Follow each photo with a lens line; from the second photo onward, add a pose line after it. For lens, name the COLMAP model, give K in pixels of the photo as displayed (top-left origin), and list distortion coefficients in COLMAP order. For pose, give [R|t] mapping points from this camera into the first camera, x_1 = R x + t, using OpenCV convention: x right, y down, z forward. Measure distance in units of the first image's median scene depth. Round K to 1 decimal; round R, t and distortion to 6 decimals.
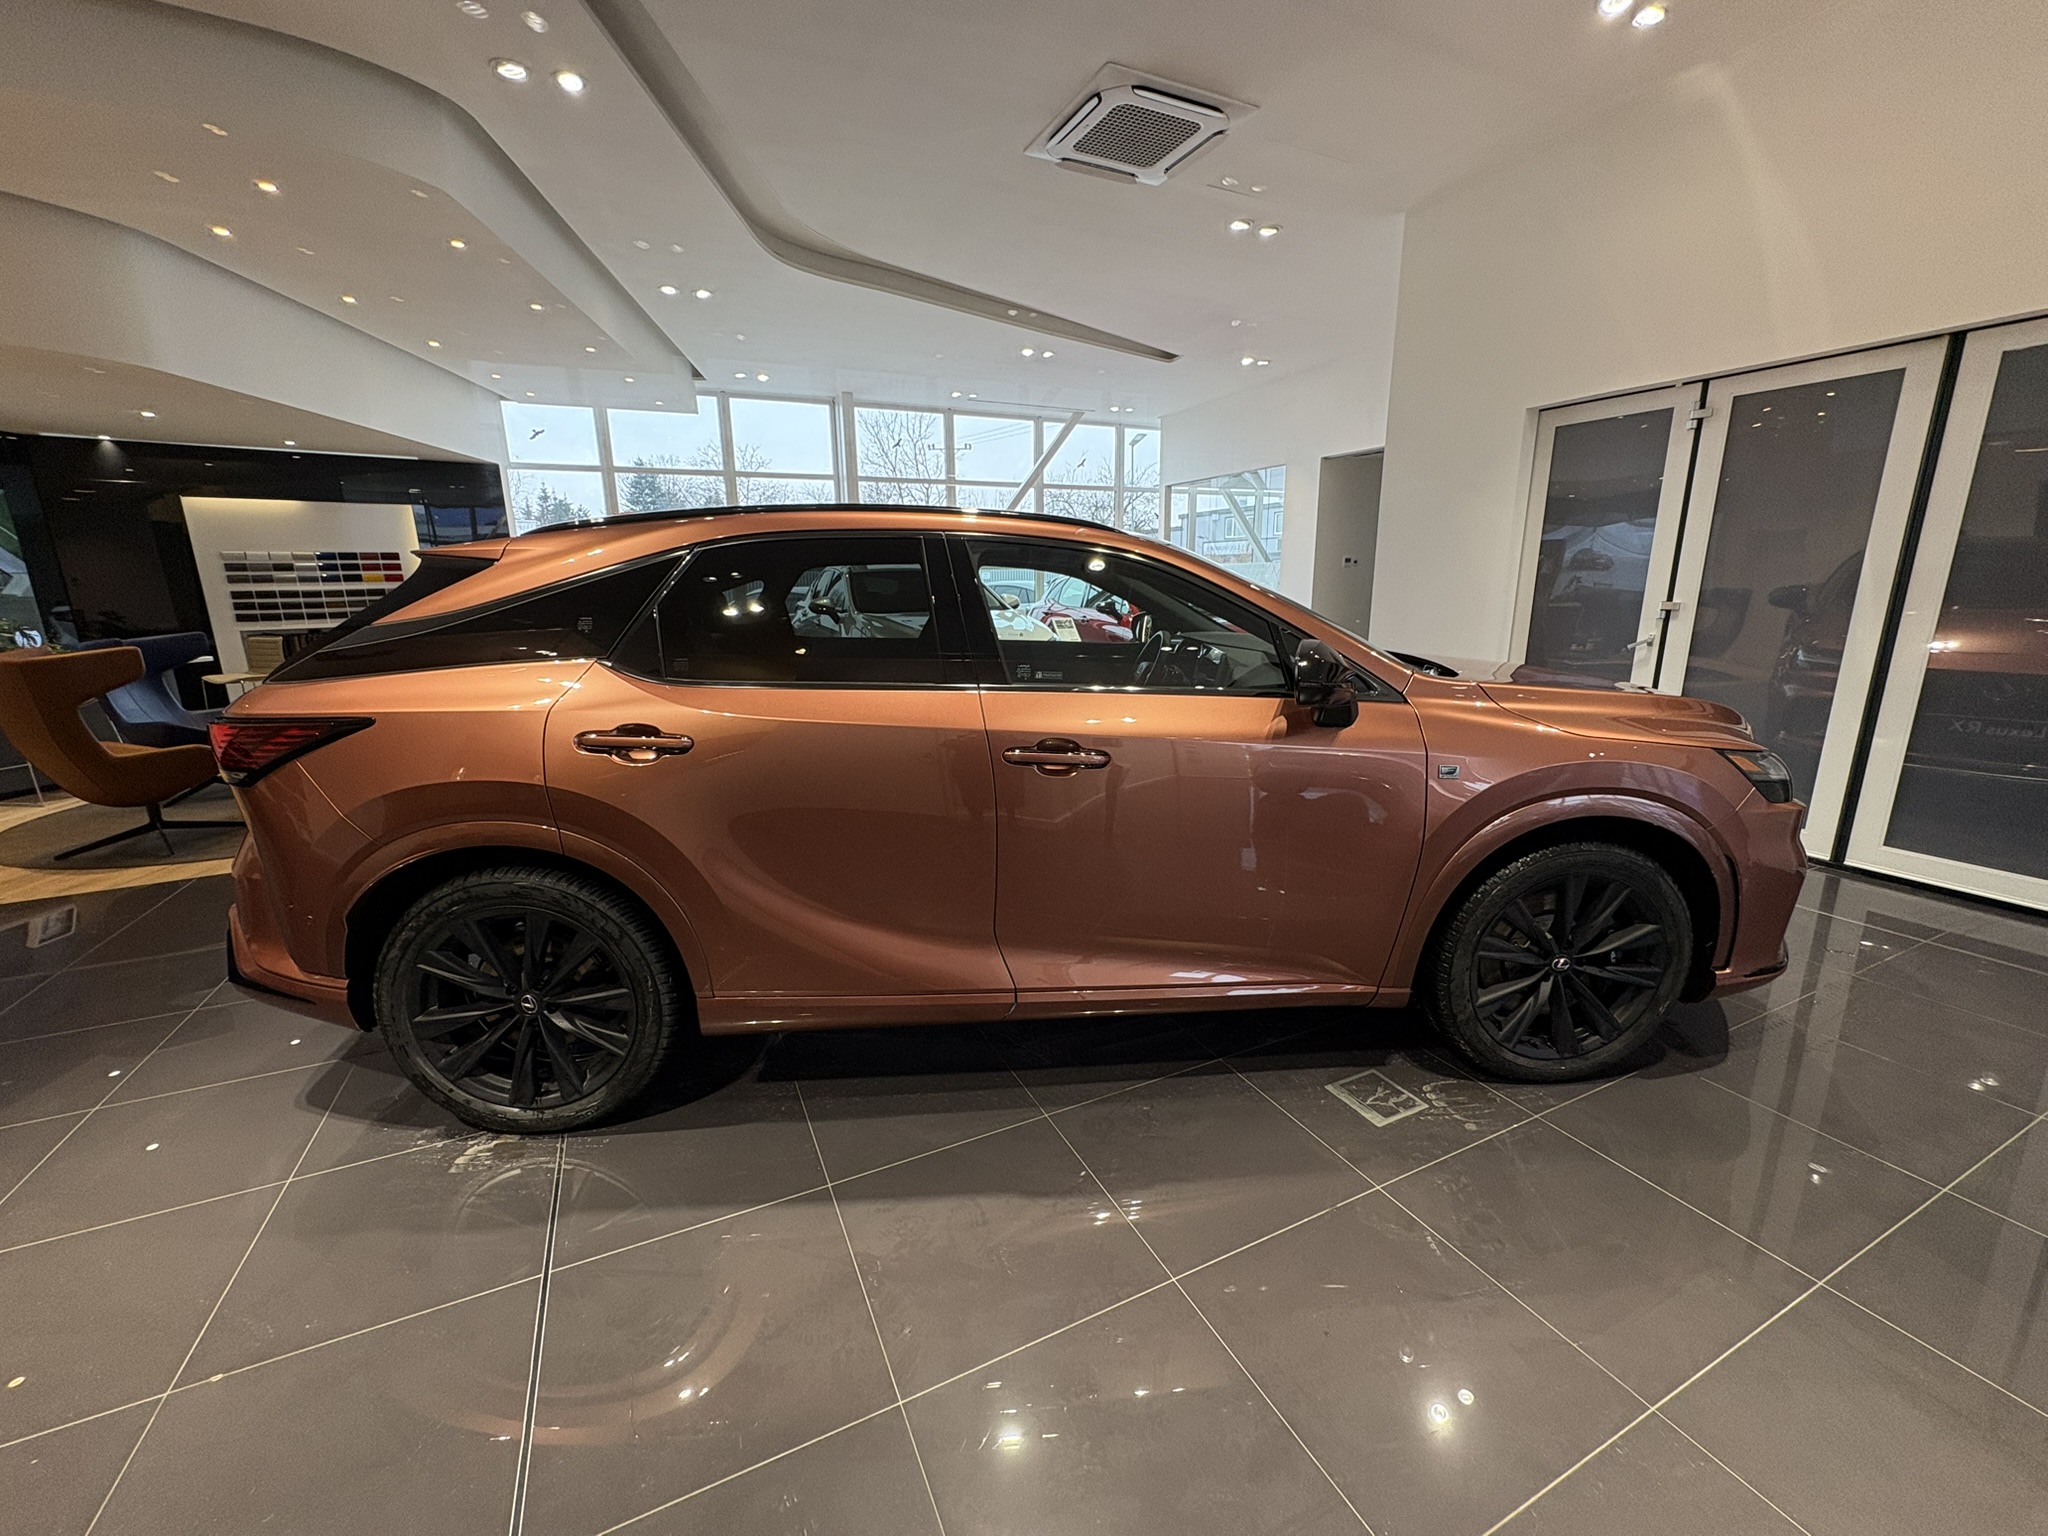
lens RADIAL K [[812.5, 0, 1024.5], [0, 812.5, 779.8], [0, 0, 1]] dist [0.000638, -0.001620]
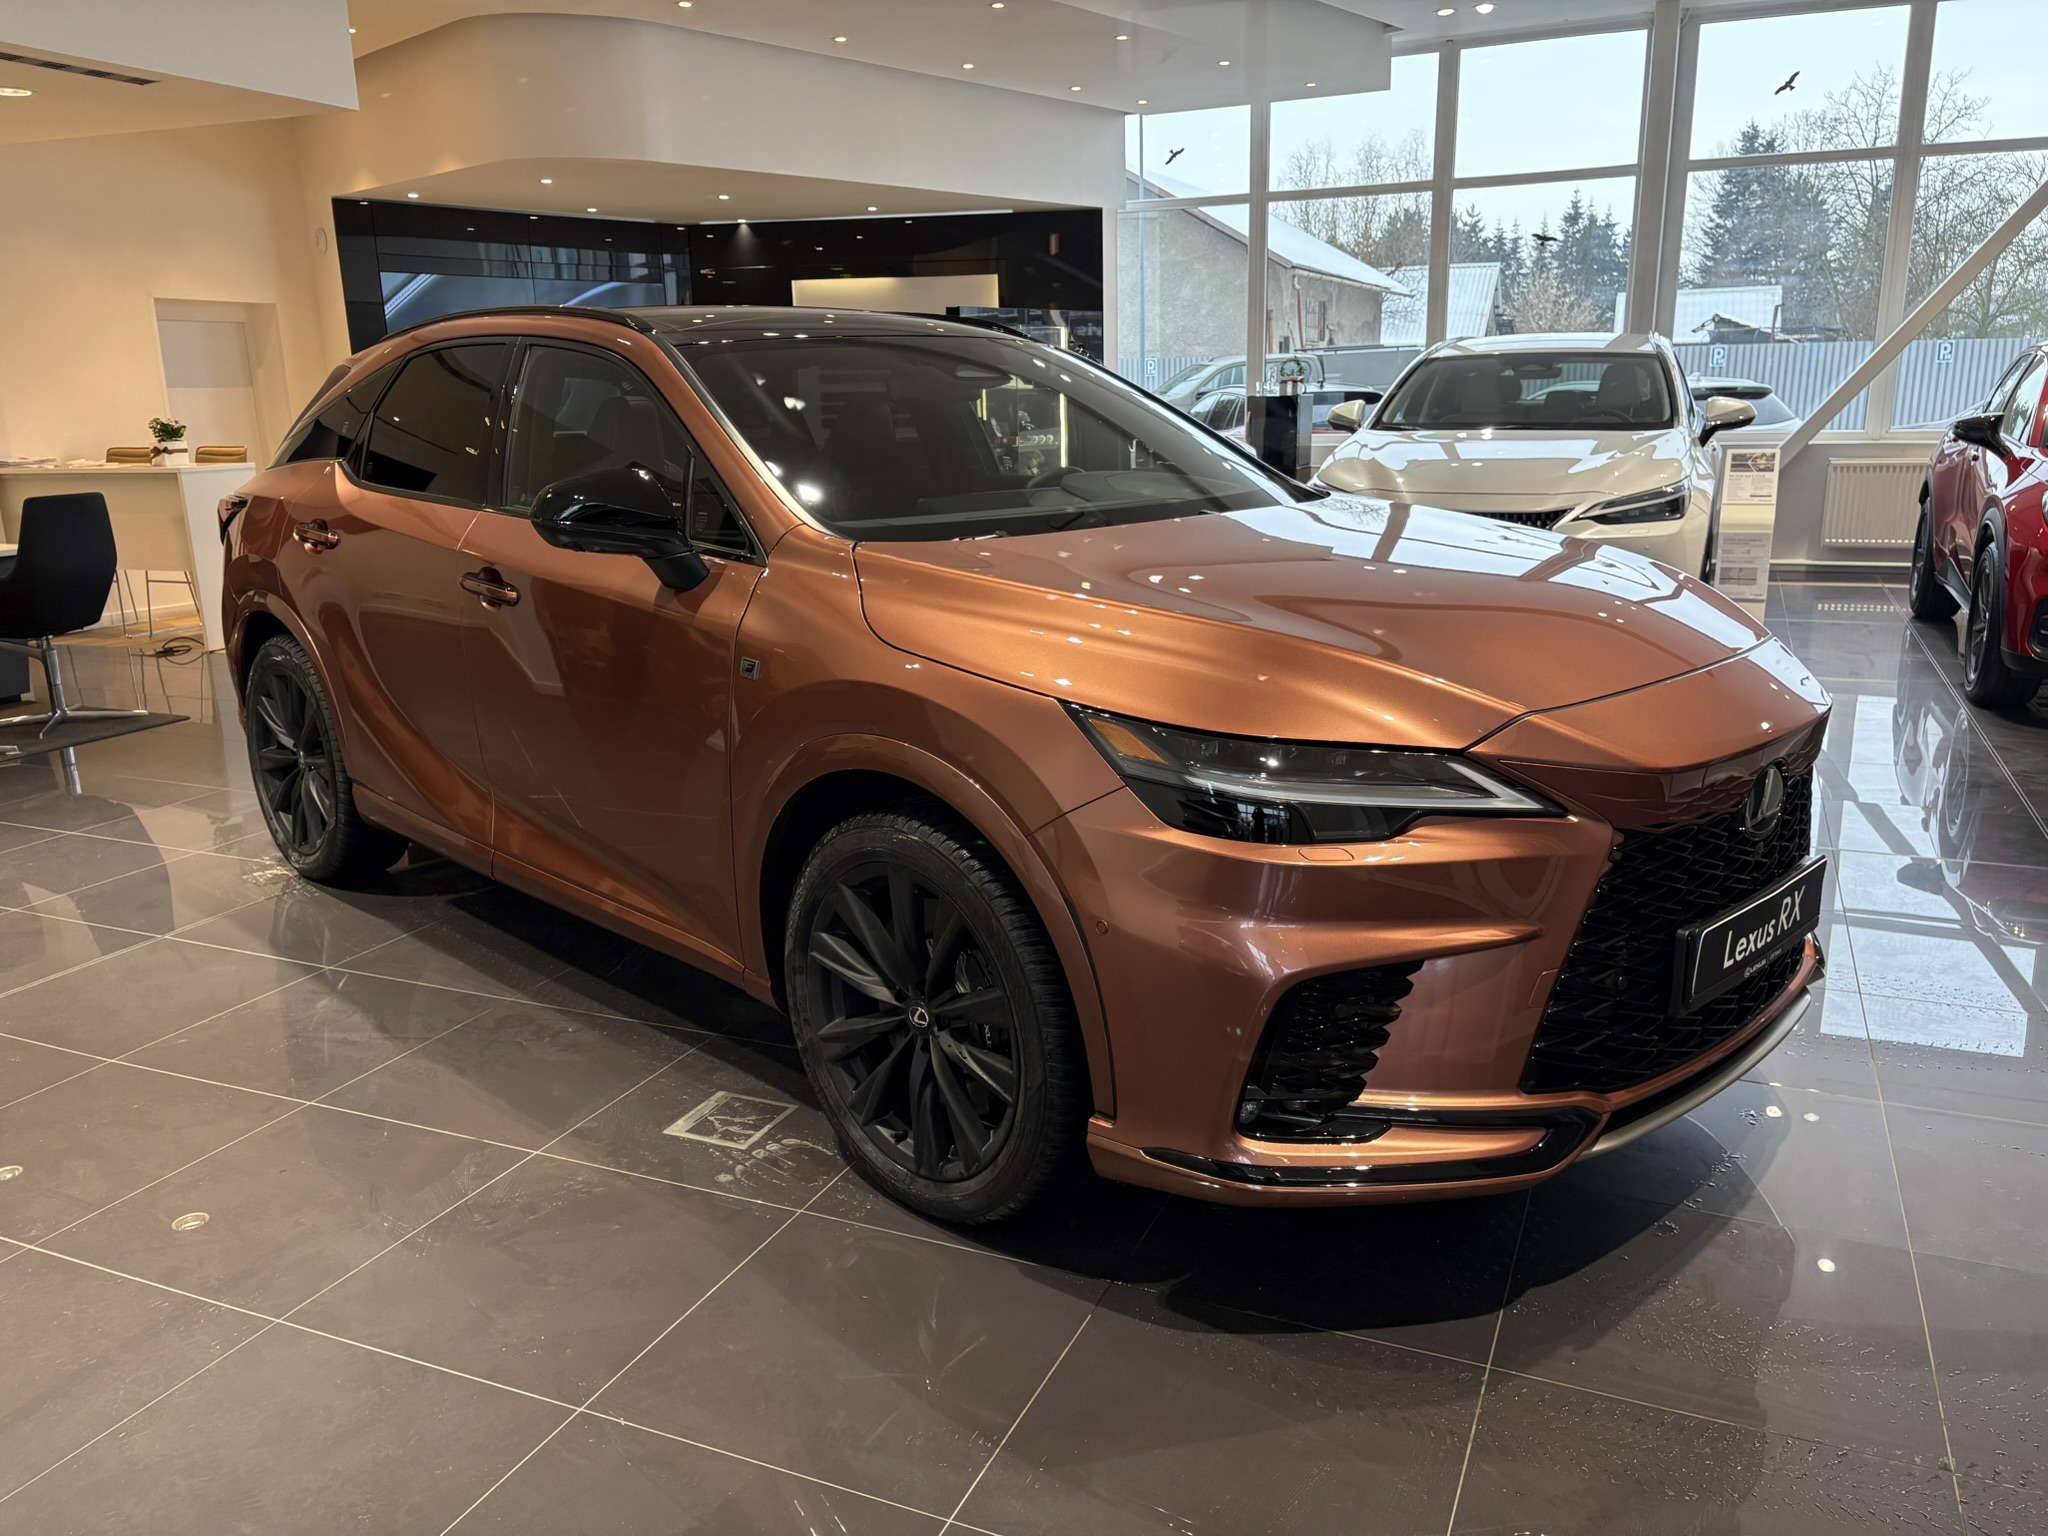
lens RADIAL K [[1558.3, 0, 1007.3], [0, 1558.3, 787.6], [0, 0, 1]] dist [0.033826, -0.031718]
pose [[0.646582, 0.191560, -0.738401, 0.842703], [-0.173709, 0.979501, 0.101999, -0.042382], [0.742804, 0.062316, 0.666603, 0.134267]]
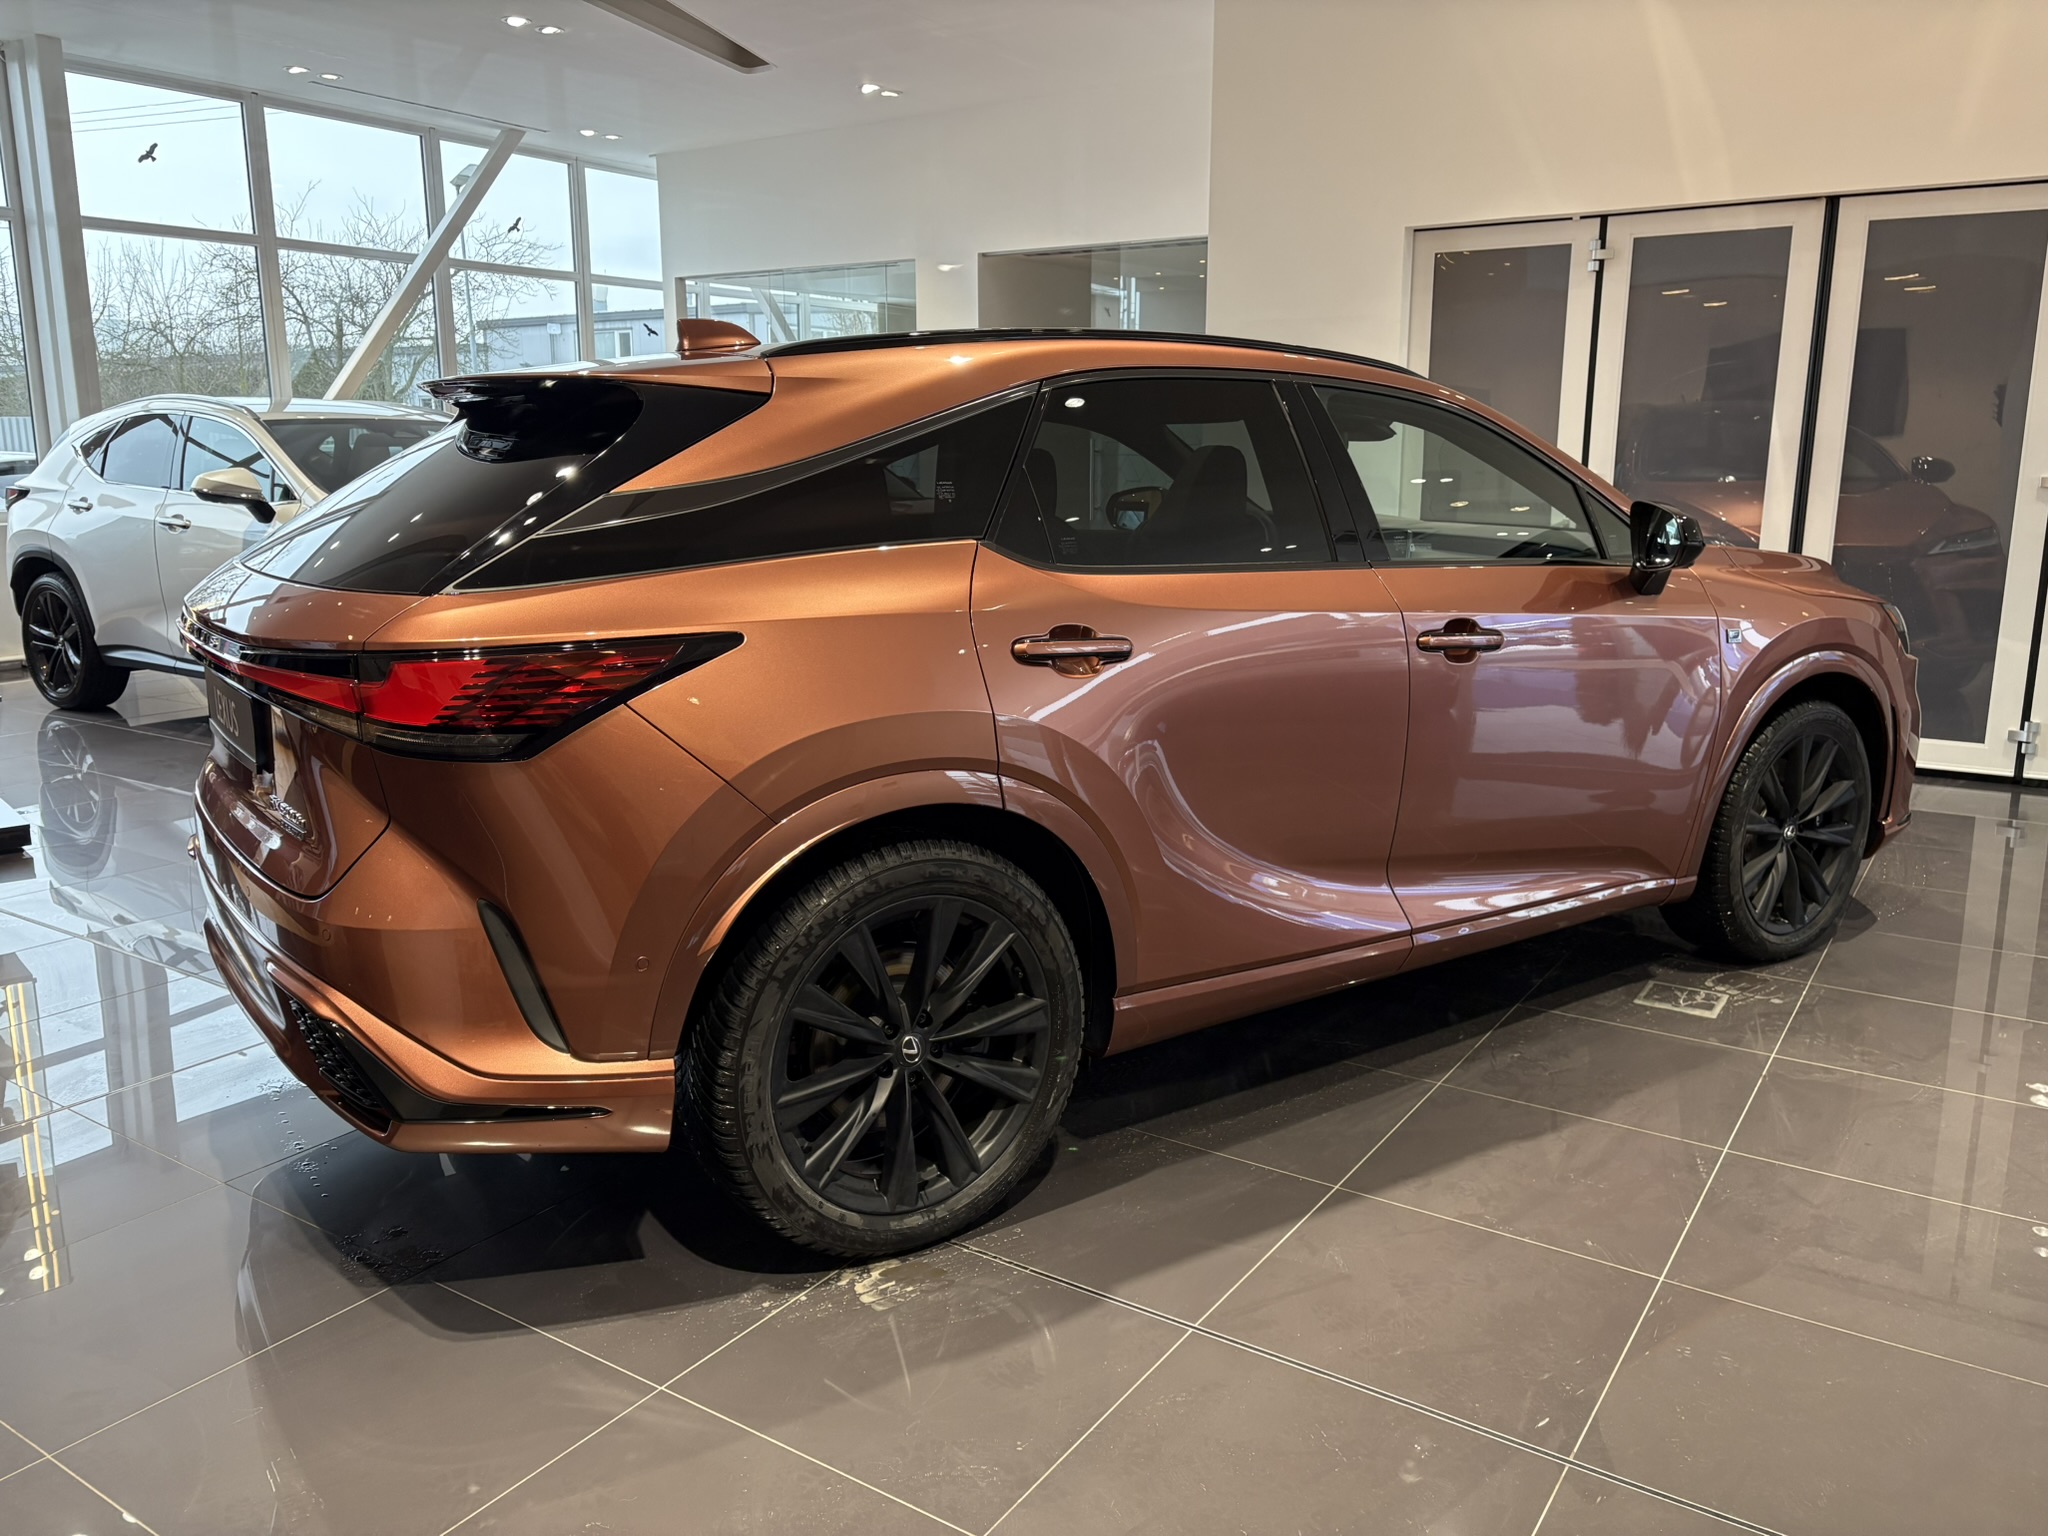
lens RADIAL K [[1558.3, 0, 1019.6], [0, 1558.3, 789.2], [0, 0, 1]] dist [0.033826, -0.031718]
pose [[0.856533, -0.101734, 0.505966, -0.587835], [0.115924, 0.993252, 0.003468, 0.033606], [-0.502905, 0.055684, 0.862546, -0.088685]]
